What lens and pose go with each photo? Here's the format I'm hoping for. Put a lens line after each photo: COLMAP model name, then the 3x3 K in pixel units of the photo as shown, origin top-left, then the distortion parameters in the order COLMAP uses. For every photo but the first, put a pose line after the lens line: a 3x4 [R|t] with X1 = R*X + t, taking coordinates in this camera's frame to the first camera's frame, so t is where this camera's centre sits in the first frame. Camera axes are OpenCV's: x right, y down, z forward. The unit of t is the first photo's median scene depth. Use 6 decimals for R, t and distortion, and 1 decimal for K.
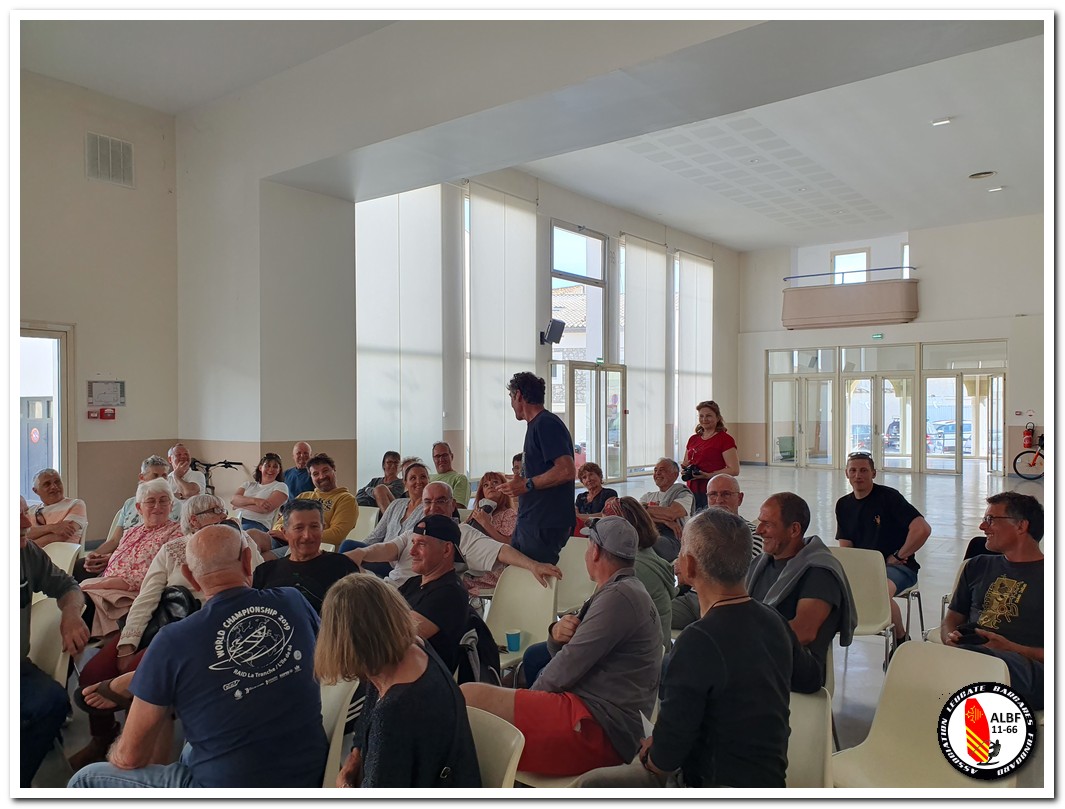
lens RADIAL K [[798.2, 0, 532.5], [0, 798.2, 404.5], [0, 0, 1]] dist [0.015483, 0.003069]
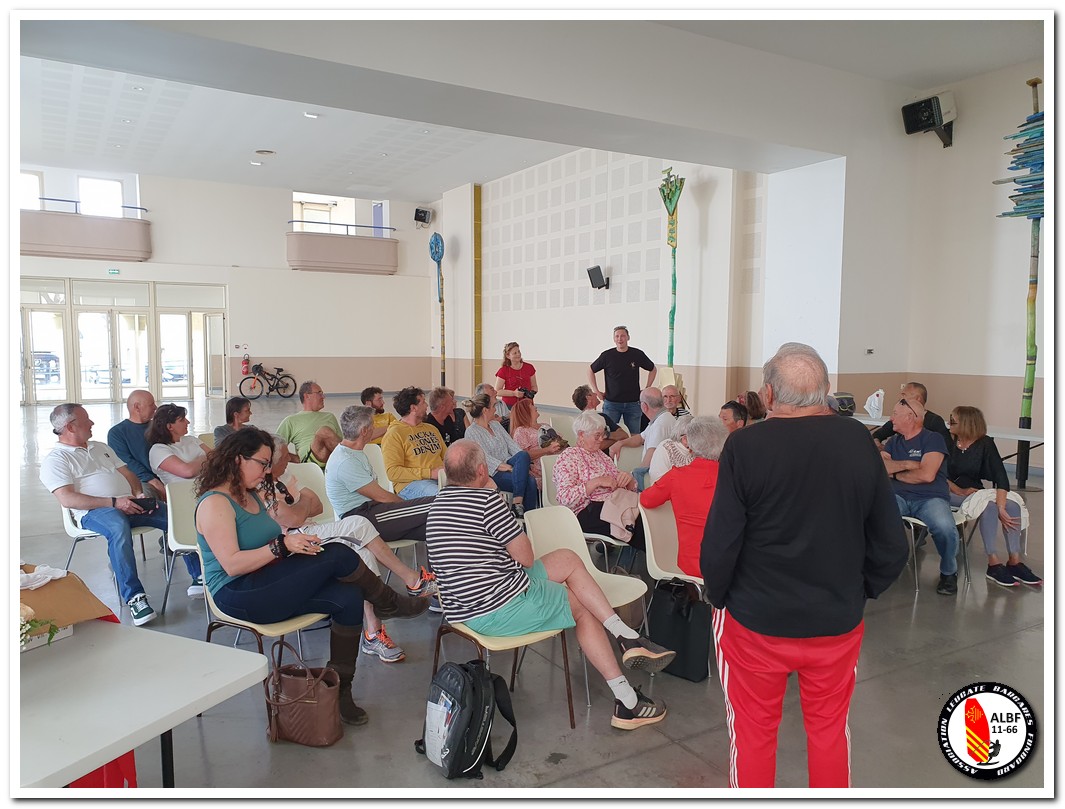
lens RADIAL K [[780.8, 0, 540.5], [0, 780.8, 403.5], [0, 0, 1]] dist [0.001580, -0.001698]
pose [[0.382717, -0.064013, 0.921645, -0.403667], [-0.014575, 0.997054, 0.075303, 0.000953], [-0.923751, -0.042253, 0.380656, 0.137521]]
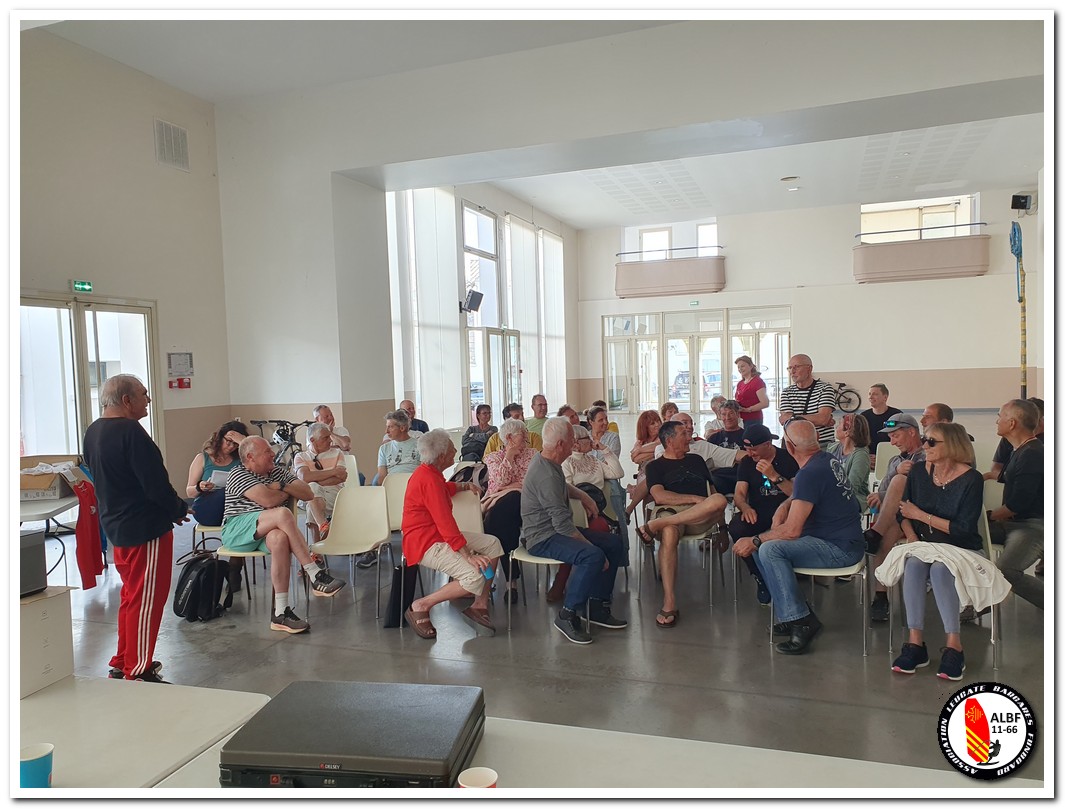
lens RADIAL K [[780.8, 0, 540.5], [0, 780.8, 403.5], [0, 0, 1]] dist [0.001580, -0.001698]
pose [[0.951031, -0.042800, 0.306117, -0.219448], [0.028412, 0.998279, 0.051309, -0.000760], [-0.307786, -0.040099, 0.950610, -0.083947]]
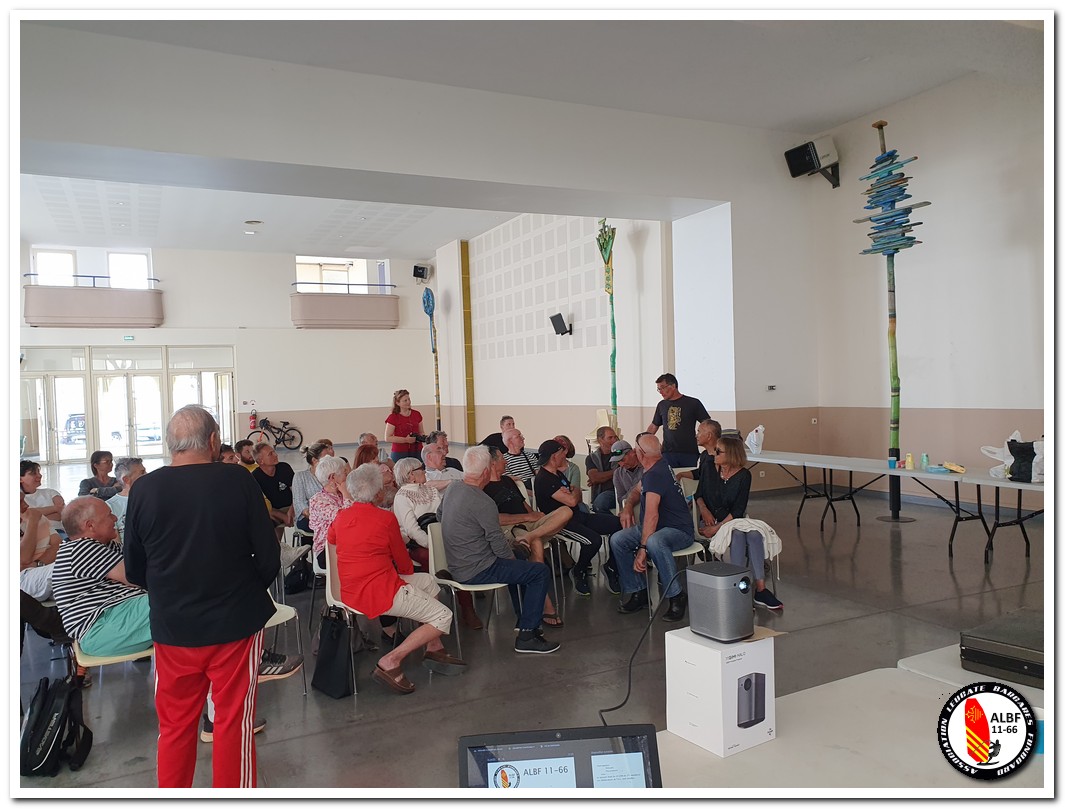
lens RADIAL K [[761.2, 0, 535.5], [0, 761.2, 405.2], [0, 0, 1]] dist [-0.005275, -0.002060]
pose [[0.439082, -0.031421, 0.897897, -0.370924], [0.025352, 0.999424, 0.022577, -0.002009], [-0.898089, 0.012851, 0.439626, 0.037322]]
